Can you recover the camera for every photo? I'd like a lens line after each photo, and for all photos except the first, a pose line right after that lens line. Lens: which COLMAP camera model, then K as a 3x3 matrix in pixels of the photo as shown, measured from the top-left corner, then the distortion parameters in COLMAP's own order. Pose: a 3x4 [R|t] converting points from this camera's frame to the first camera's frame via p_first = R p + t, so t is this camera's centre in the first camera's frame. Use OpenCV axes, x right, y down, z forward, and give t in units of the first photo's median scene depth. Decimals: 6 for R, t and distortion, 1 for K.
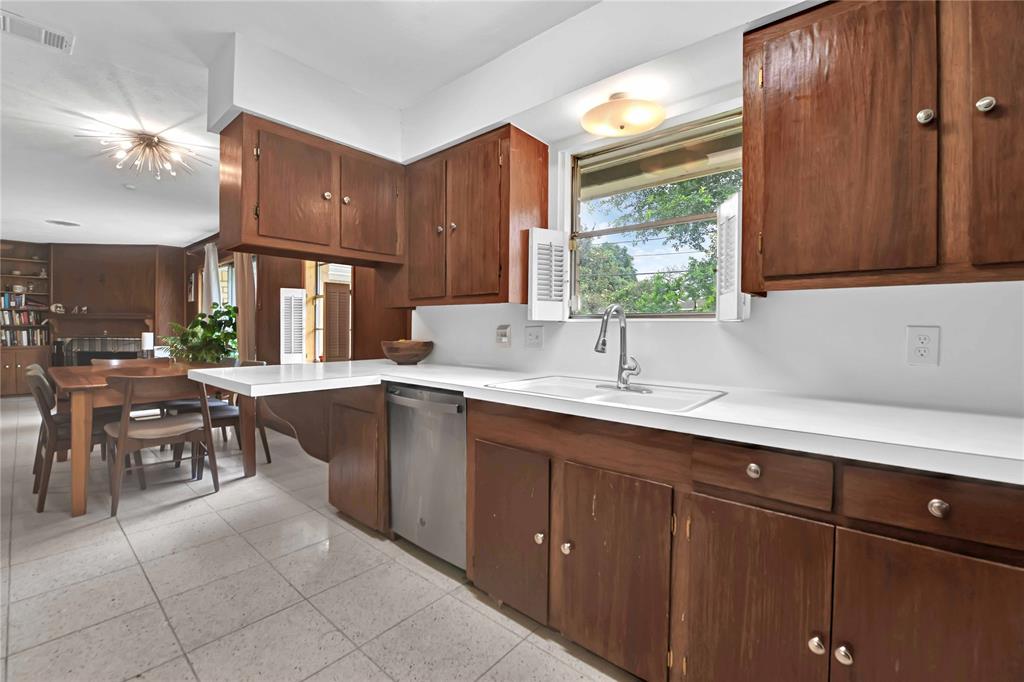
lens RADIAL K [[432.5, 0, 511.6], [0, 432.5, 335.9], [0, 0, 1]] dist [-0.010414, -0.000576]
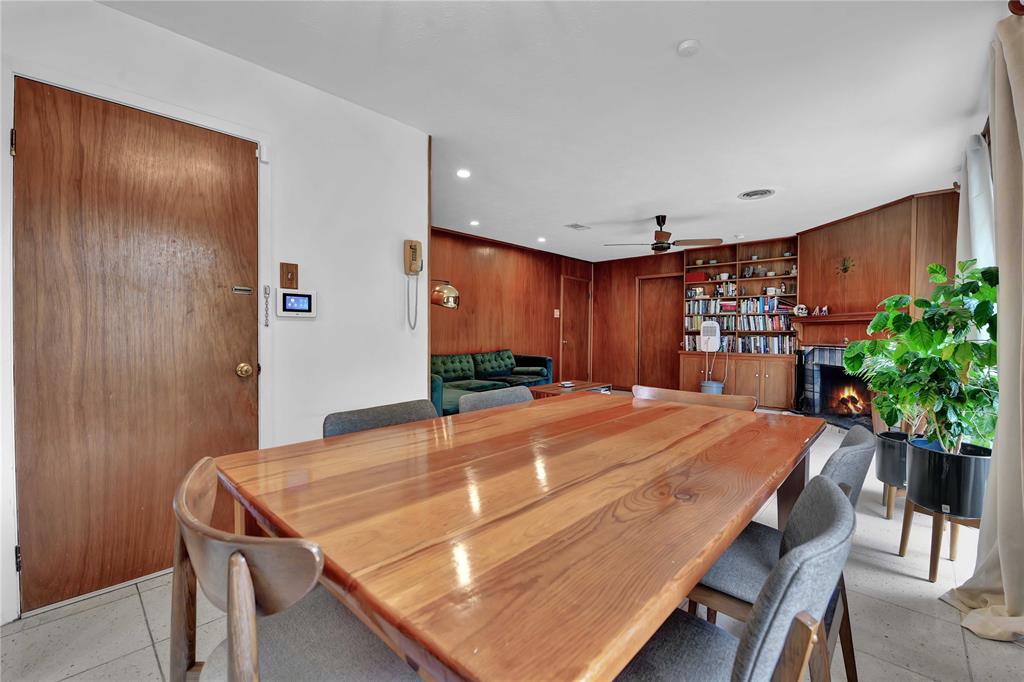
lens RADIAL K [[441.4, 0, 513.2], [0, 441.4, 339.6], [0, 0, 1]] dist [-0.000312, 0.000131]
pose [[0.002211, 0.009002, -0.999957, -0.465661], [-0.018293, 0.999793, 0.008961, -0.011766], [0.999830, 0.018272, 0.002375, 0.988461]]
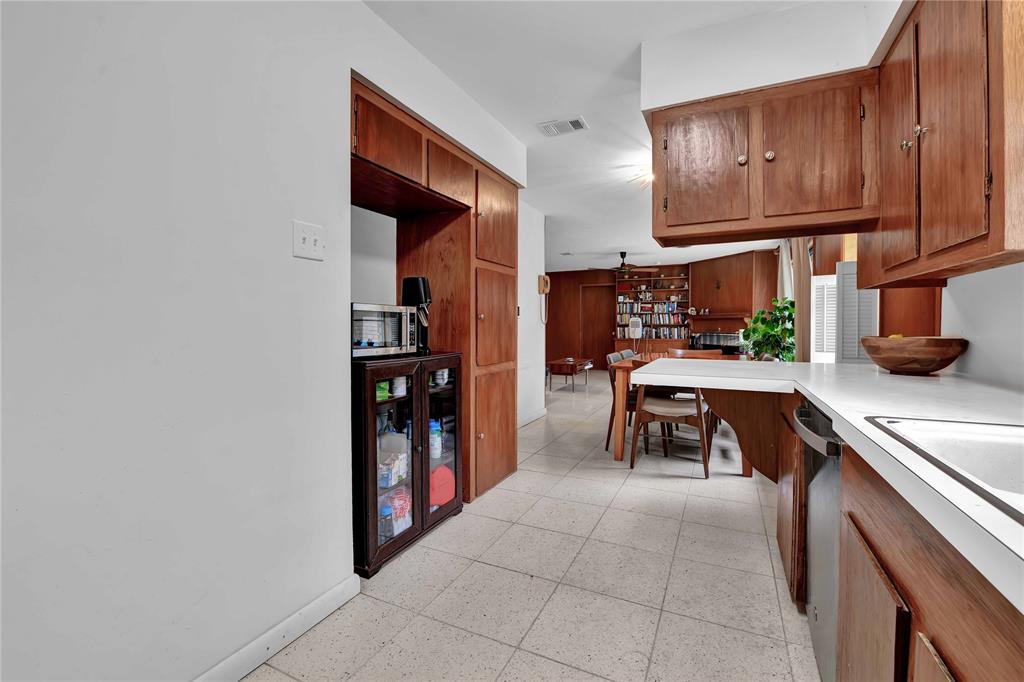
lens RADIAL K [[432.5, 0, 513.4], [0, 432.5, 331.9], [0, 0, 1]] dist [-0.010414, -0.000576]
pose [[0.268502, 0.005477, -0.963264, 0.176175], [-0.012675, 0.999917, 0.002152, 0.008998], [0.963196, 0.011632, 0.268549, 0.237944]]
